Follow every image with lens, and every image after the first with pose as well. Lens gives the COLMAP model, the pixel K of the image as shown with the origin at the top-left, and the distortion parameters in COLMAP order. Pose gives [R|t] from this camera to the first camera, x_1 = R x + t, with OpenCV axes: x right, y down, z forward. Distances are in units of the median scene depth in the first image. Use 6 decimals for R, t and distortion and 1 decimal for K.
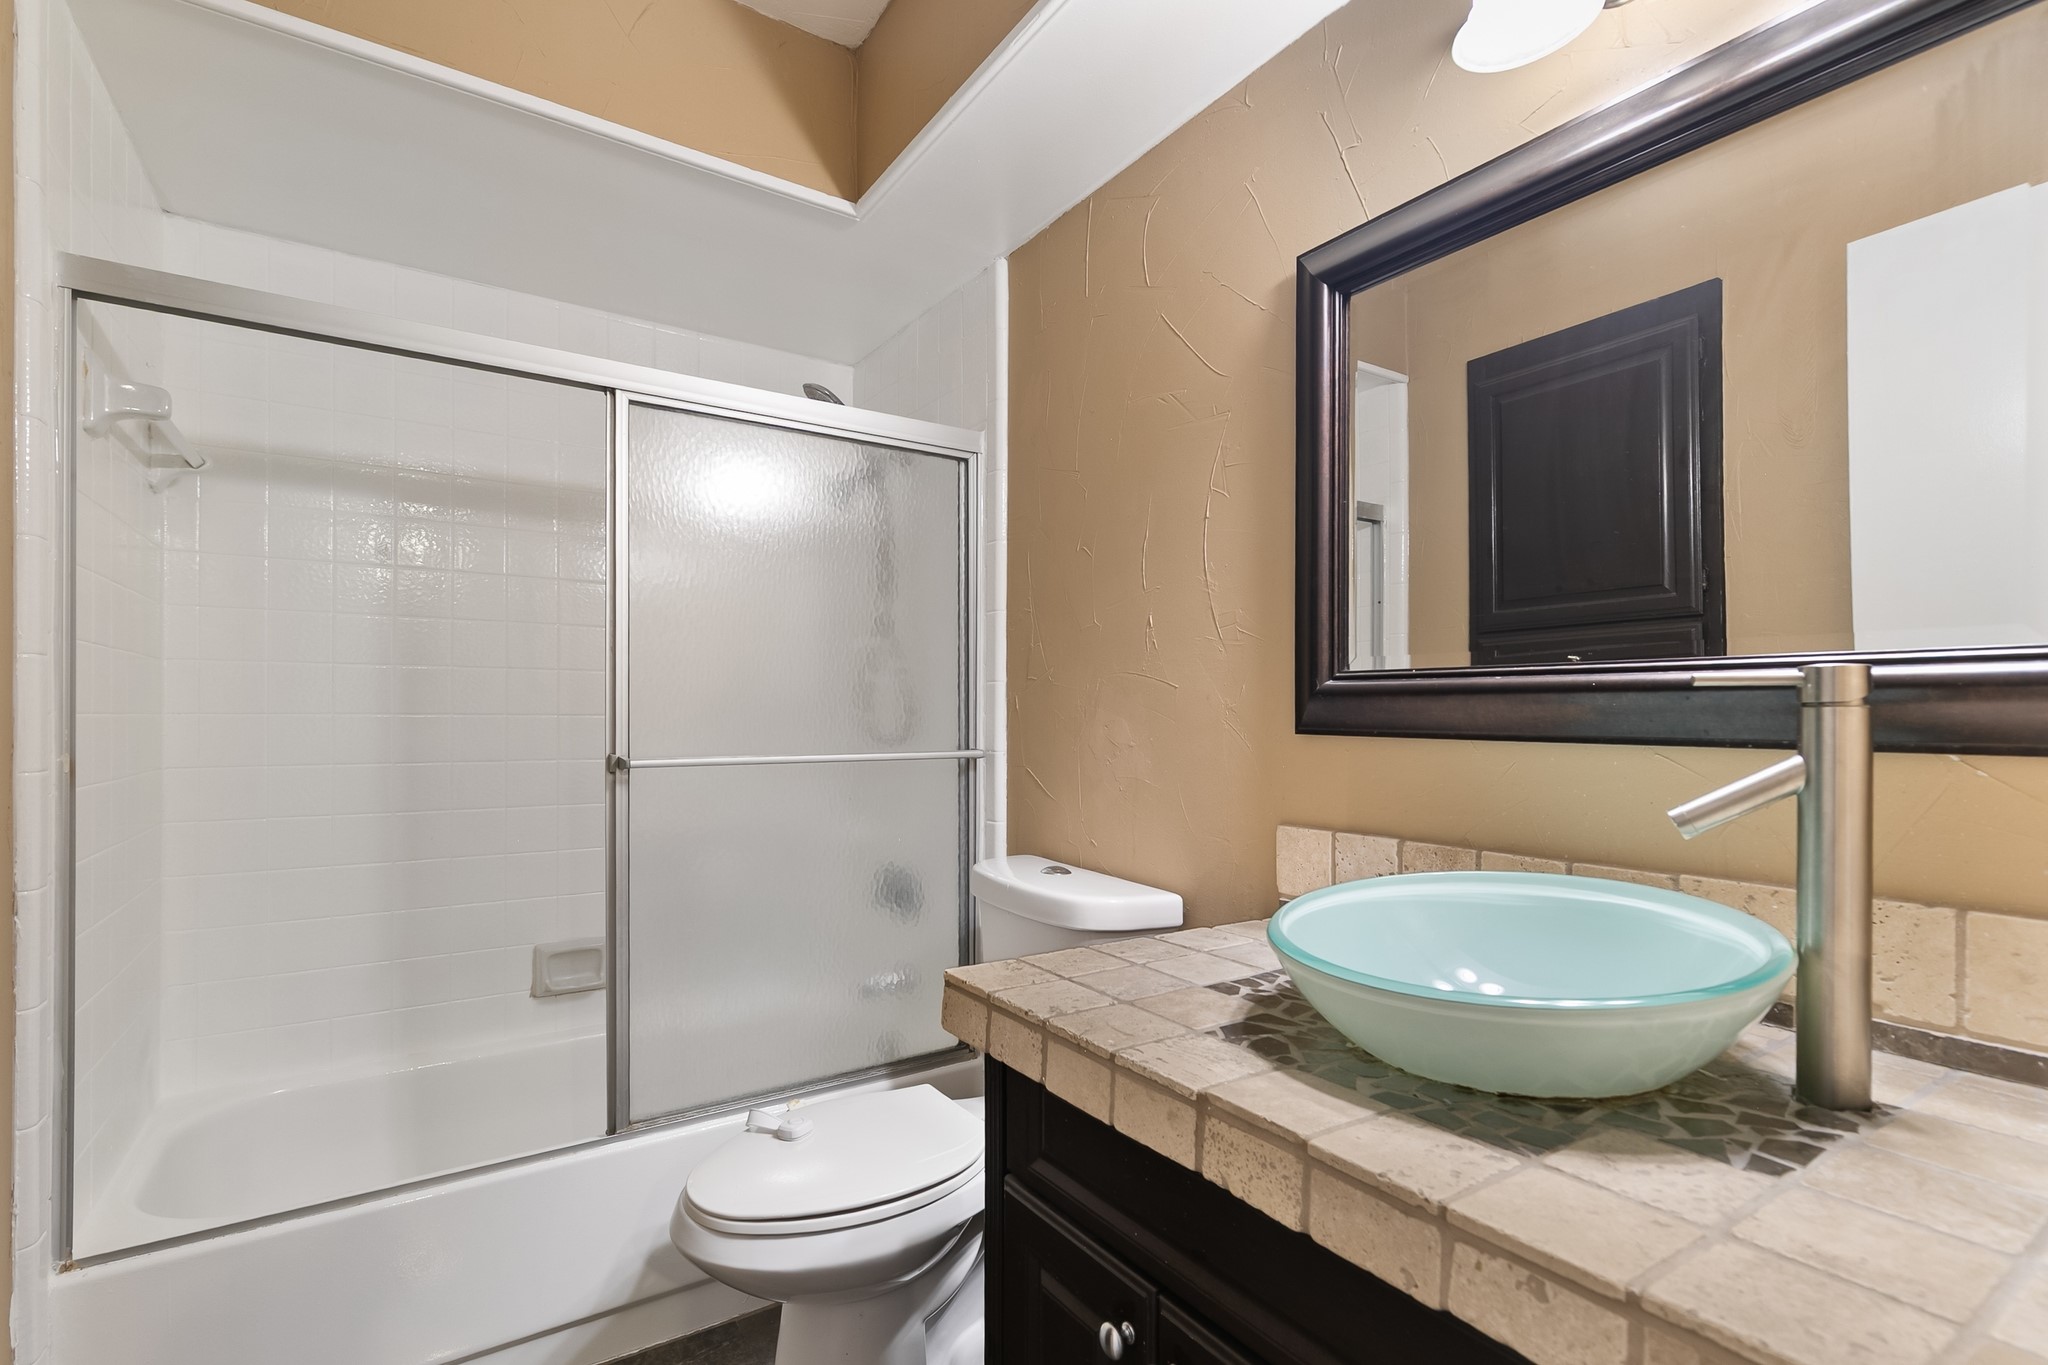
lens RADIAL K [[917.6, 0, 1018.3], [0, 917.6, 724.9], [0, 0, 1]] dist [0.003138, -0.000655]
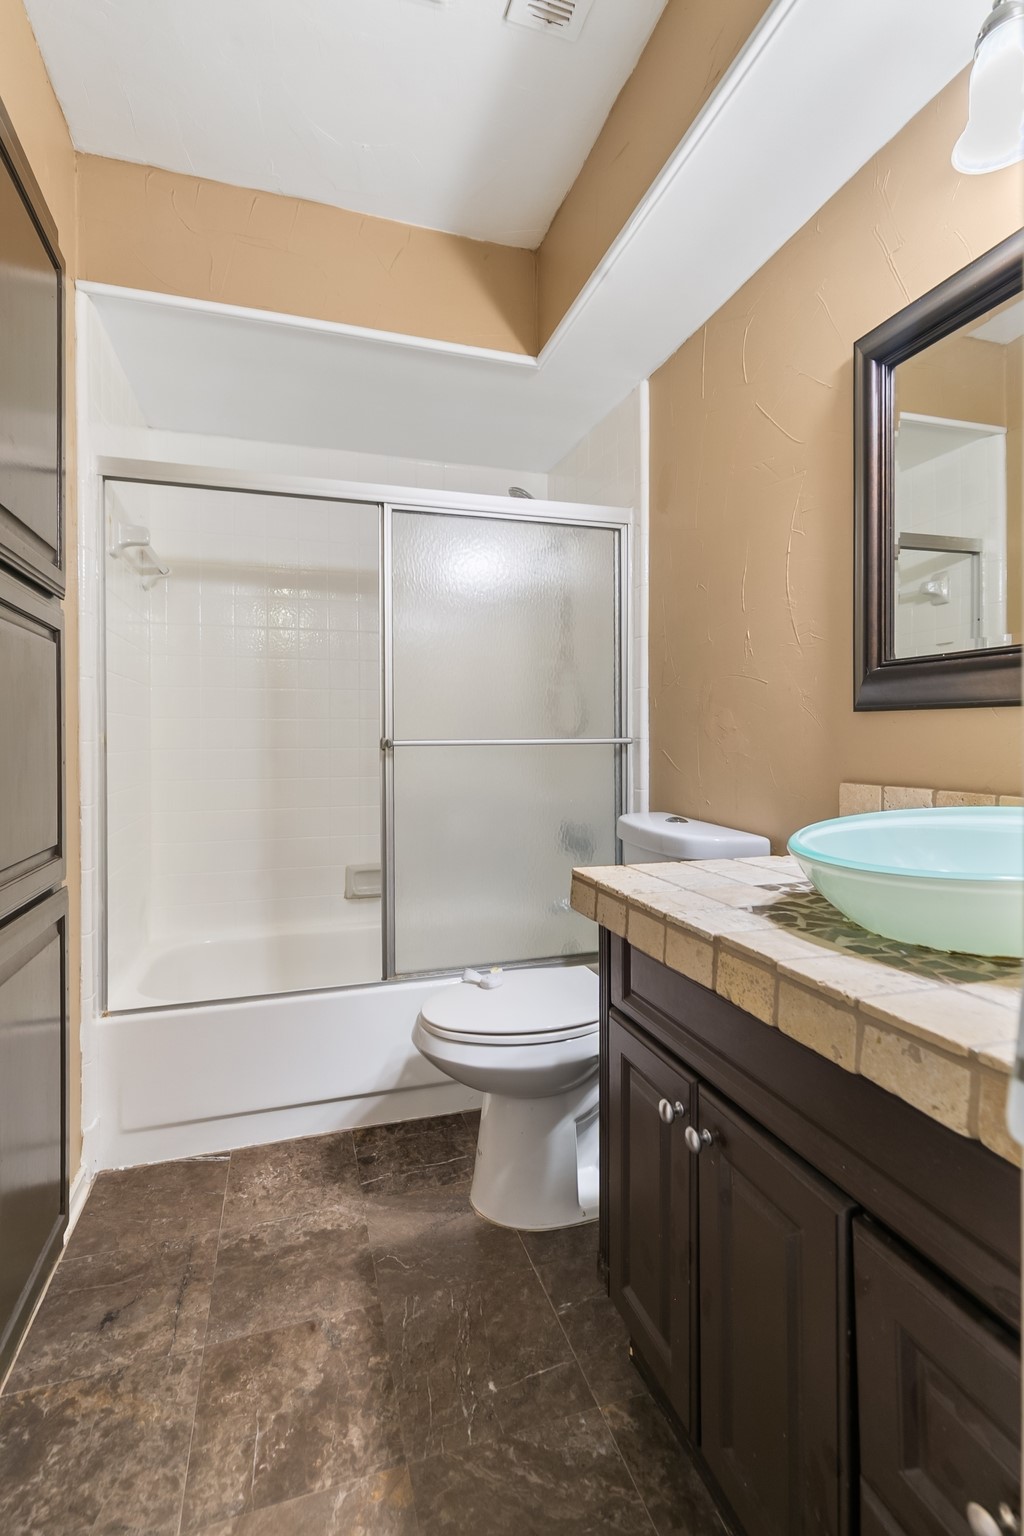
lens RADIAL K [[690.7, 0, 514.3], [0, 690.7, 755.9], [0, 0, 1]] dist [0.005822, -0.000065]
pose [[0.959864, -0.001319, -0.280463, 0.135191], [0.003640, 0.999963, 0.007756, 0.073603], [0.280442, -0.008466, 0.959834, -0.087497]]
